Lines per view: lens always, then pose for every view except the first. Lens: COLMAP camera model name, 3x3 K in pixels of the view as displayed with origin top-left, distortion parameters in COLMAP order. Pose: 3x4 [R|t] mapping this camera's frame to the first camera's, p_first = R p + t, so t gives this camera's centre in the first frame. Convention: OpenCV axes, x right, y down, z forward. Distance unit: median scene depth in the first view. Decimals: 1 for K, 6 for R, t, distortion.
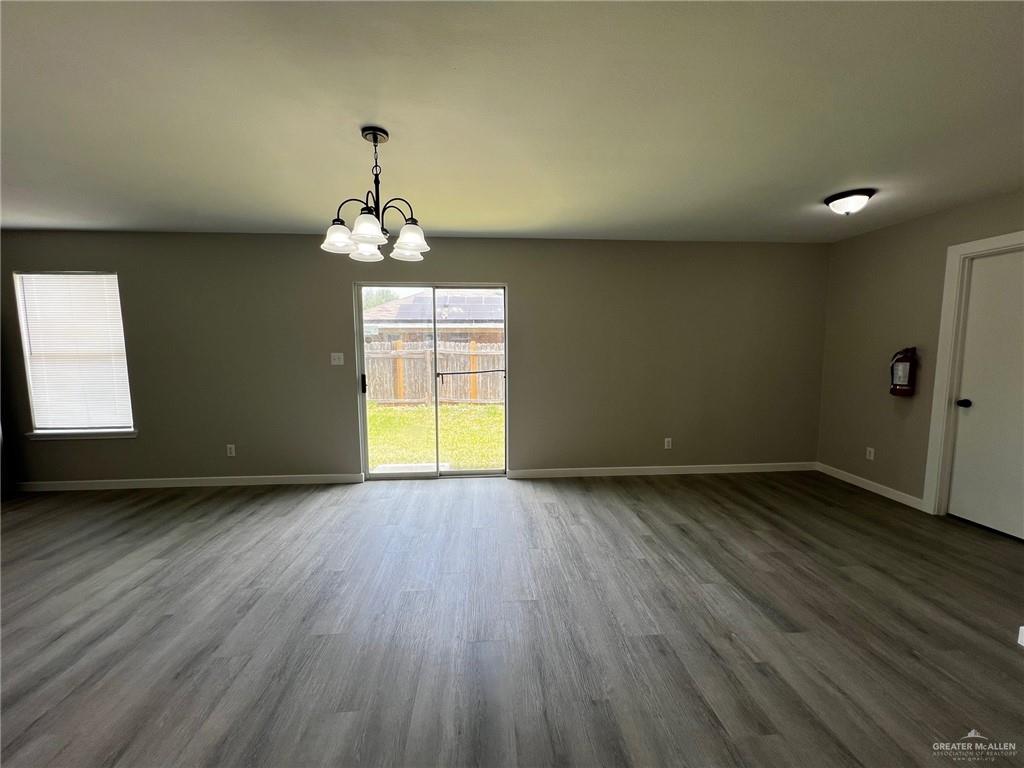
lens RADIAL K [[407.1, 0, 512.0], [0, 407.1, 384.0], [0, 0, 1]] dist [-0.002287, 0.000233]
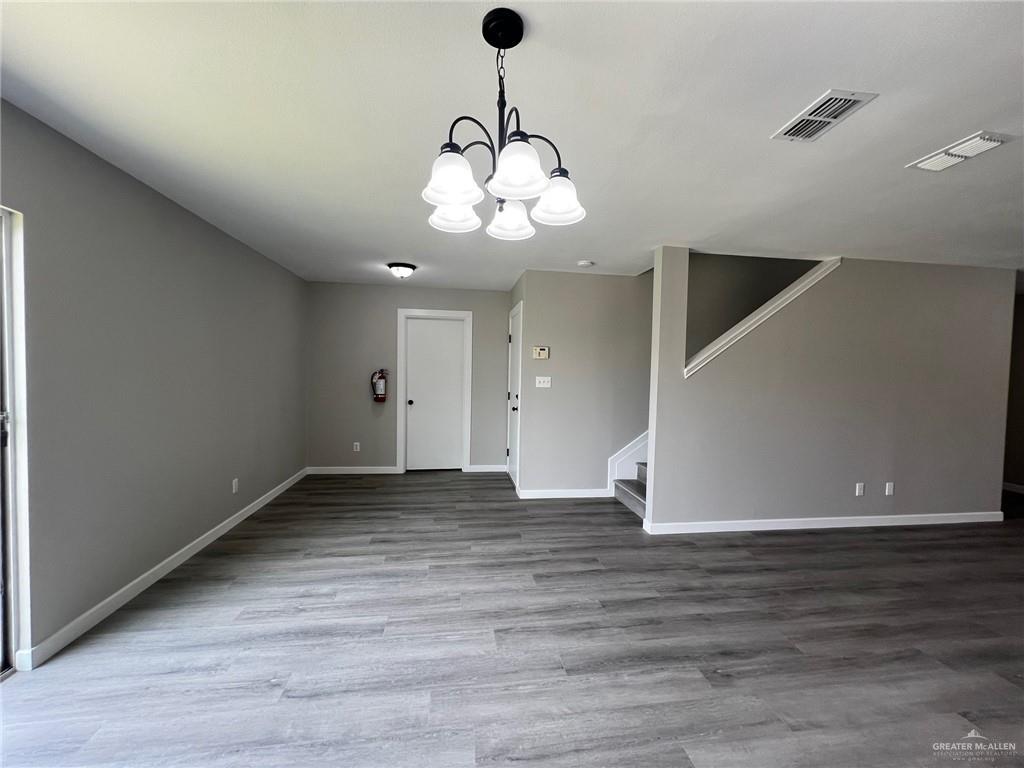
lens RADIAL K [[407.1, 0, 512.0], [0, 407.1, 384.0], [0, 0, 1]] dist [-0.002287, 0.000233]
pose [[-0.064348, -0.029989, 0.997477, -0.632524], [0.075543, 0.996534, 0.034834, -0.058250], [-0.995064, 0.077594, -0.061859, 0.692345]]
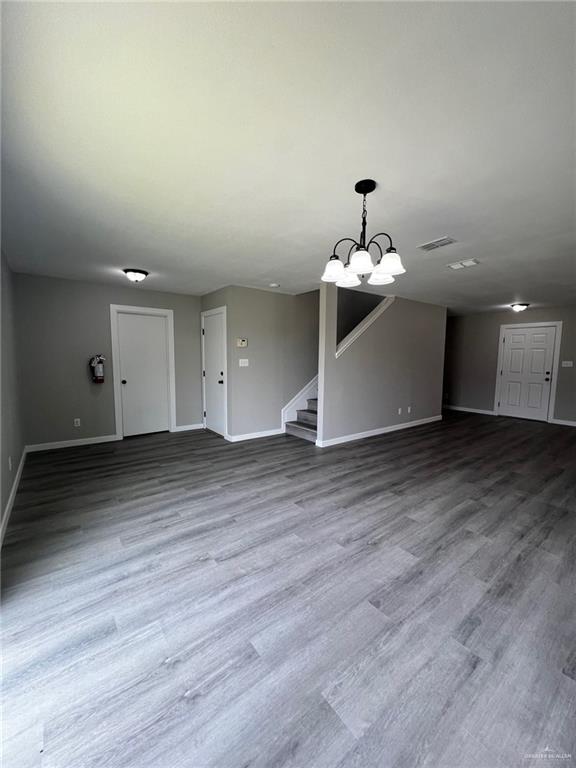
lens RADIAL K [[305.3, 0, 286.0], [0, 305.3, 384.9], [0, 0, 1]] dist [-0.002287, 0.000233]
pose [[-0.541125, -0.077758, 0.837339, -0.677979], [0.074454, 0.987376, 0.139807, -0.098973], [-0.837640, 0.137996, -0.528504, 1.164616]]
